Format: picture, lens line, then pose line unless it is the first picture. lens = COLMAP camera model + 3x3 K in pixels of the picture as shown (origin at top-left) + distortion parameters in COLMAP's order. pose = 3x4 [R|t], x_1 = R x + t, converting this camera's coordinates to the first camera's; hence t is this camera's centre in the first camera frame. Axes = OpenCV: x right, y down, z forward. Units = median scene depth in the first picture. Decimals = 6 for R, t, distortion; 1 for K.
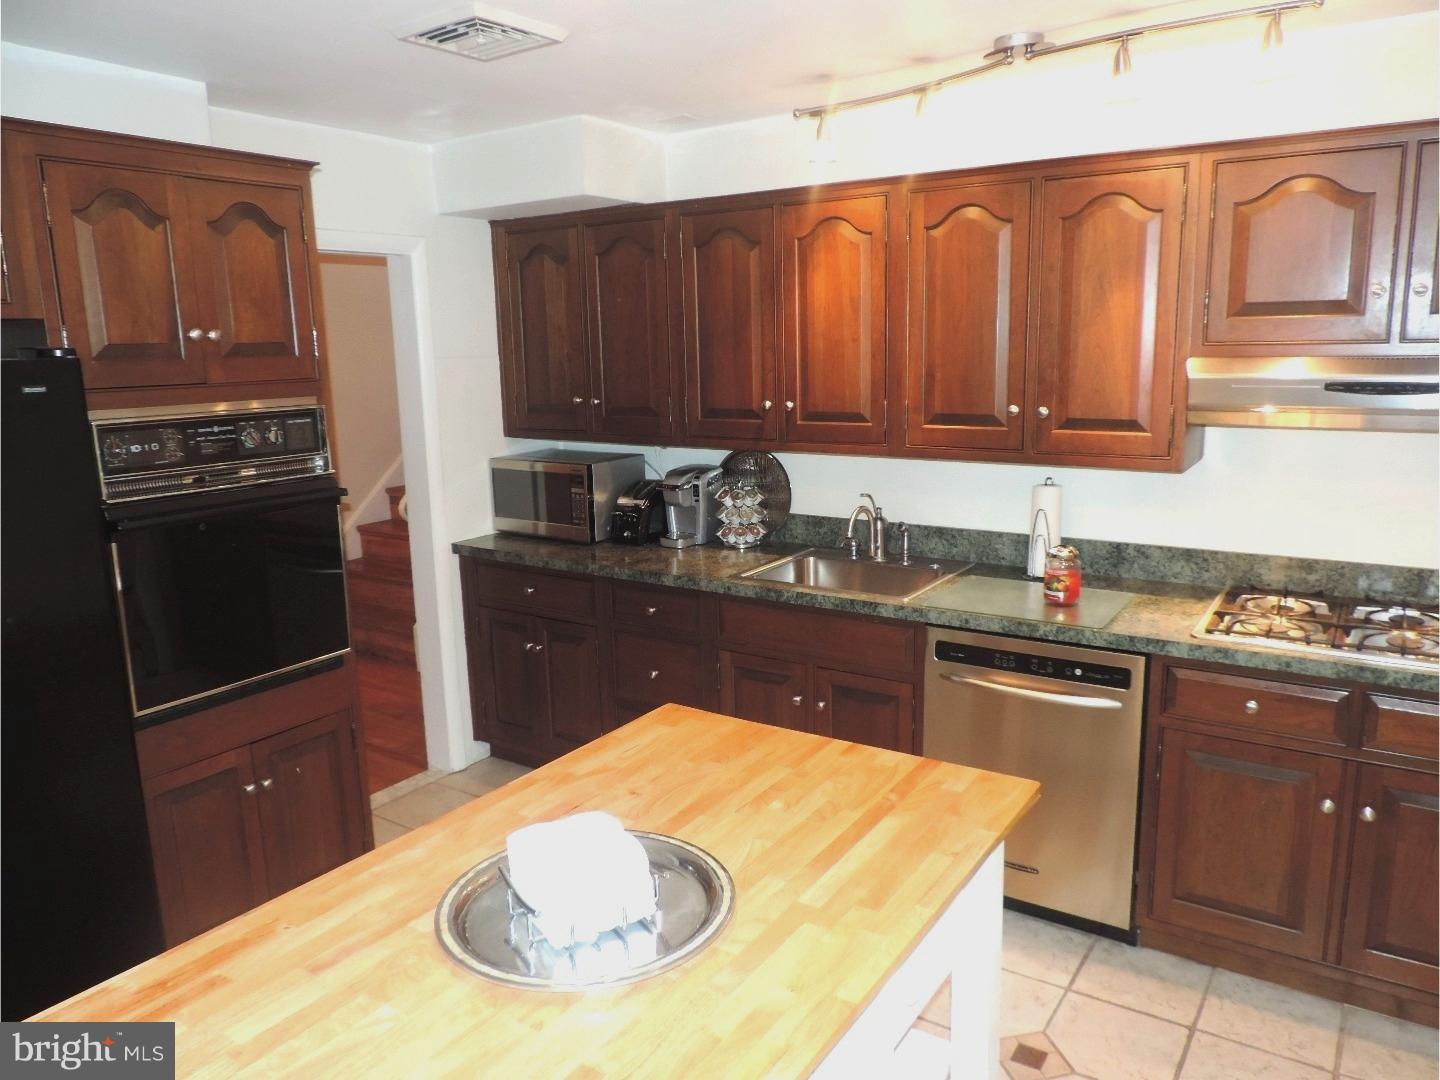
lens RADIAL K [[1035.9, 0, 730.0], [0, 1035.9, 540.4], [0, 0, 1]] dist [-0.014663, -0.002580]
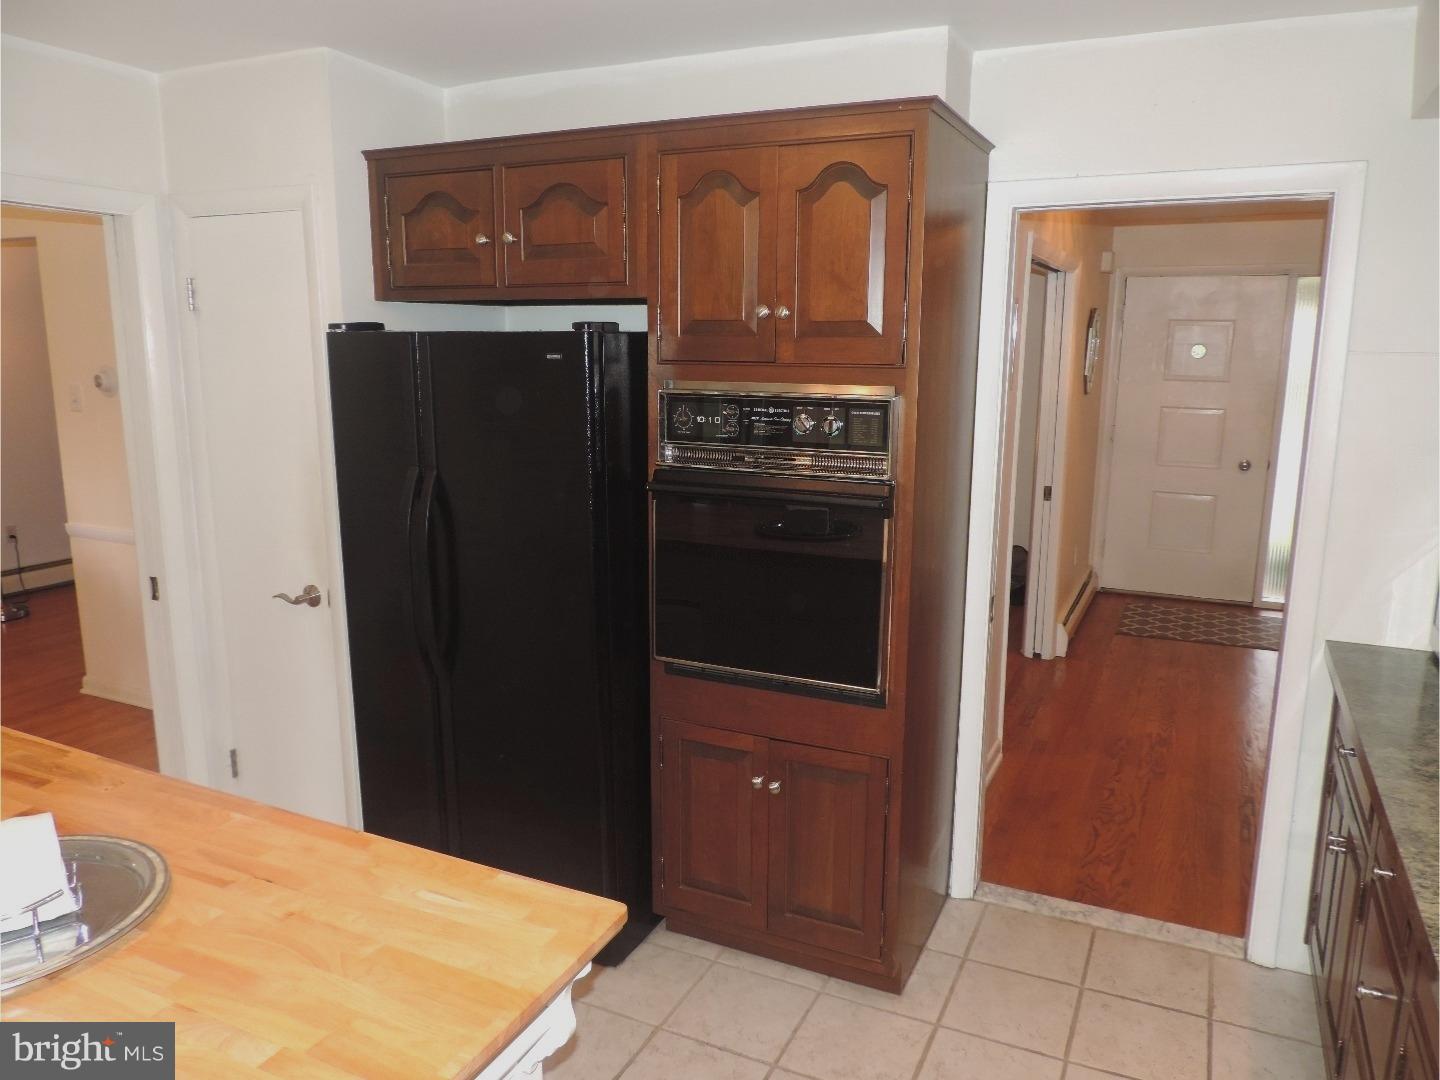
lens RADIAL K [[993.3, 0, 720.0], [0, 993.3, 540.0], [0, 0, 1]] dist [-0.003855, 0.001584]
pose [[0.129735, 0.205457, -0.970029, 0.399948], [-0.203234, 0.963037, 0.176795, -0.139224], [0.970497, 0.174206, 0.166695, 0.785340]]
